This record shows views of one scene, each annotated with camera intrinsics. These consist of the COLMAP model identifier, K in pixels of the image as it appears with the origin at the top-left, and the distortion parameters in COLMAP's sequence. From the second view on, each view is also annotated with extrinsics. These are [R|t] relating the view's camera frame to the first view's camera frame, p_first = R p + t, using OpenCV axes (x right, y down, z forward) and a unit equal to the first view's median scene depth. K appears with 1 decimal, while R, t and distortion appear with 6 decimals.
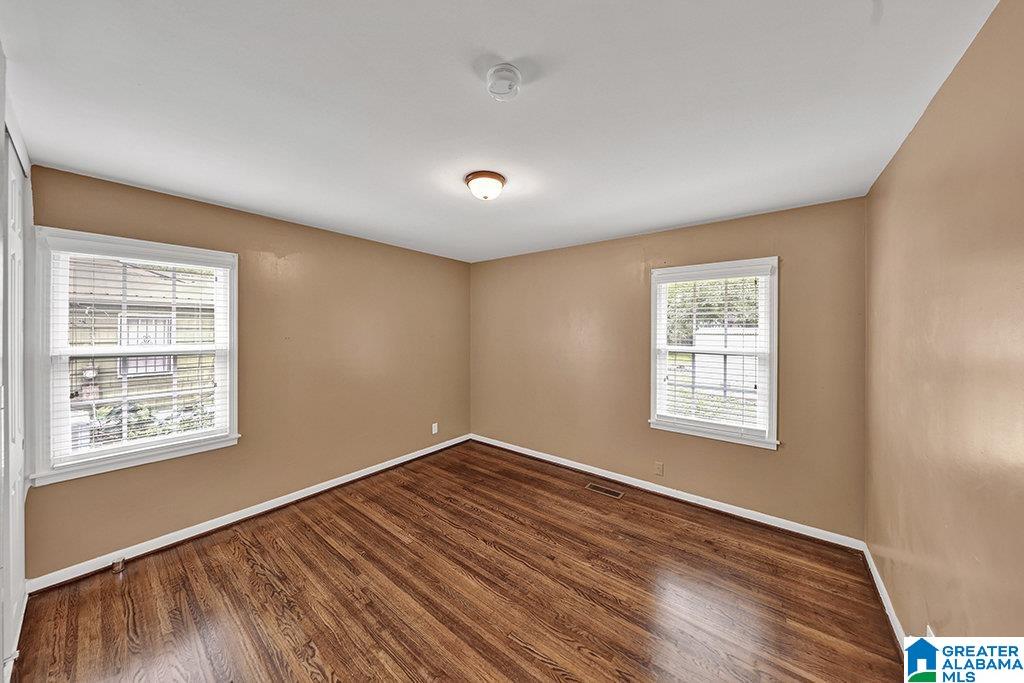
lens RADIAL K [[330.6, 0, 509.7], [0, 330.6, 327.7], [0, 0, 1]] dist [-0.000168, -0.000013]
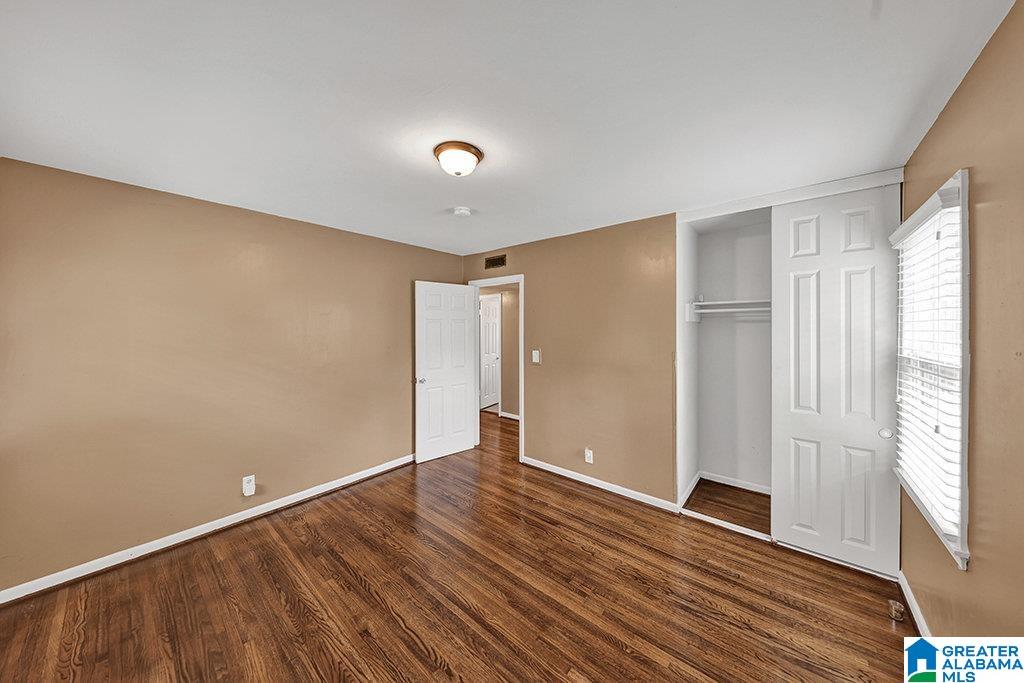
lens RADIAL K [[330.6, 0, 509.7], [0, 330.6, 327.7], [0, 0, 1]] dist [-0.000168, -0.000013]
pose [[-0.999418, -0.001857, 0.034065, -0.239627], [-0.002002, 0.999989, -0.004226, 0.013076], [-0.034057, -0.004292, -0.999411, 1.865391]]
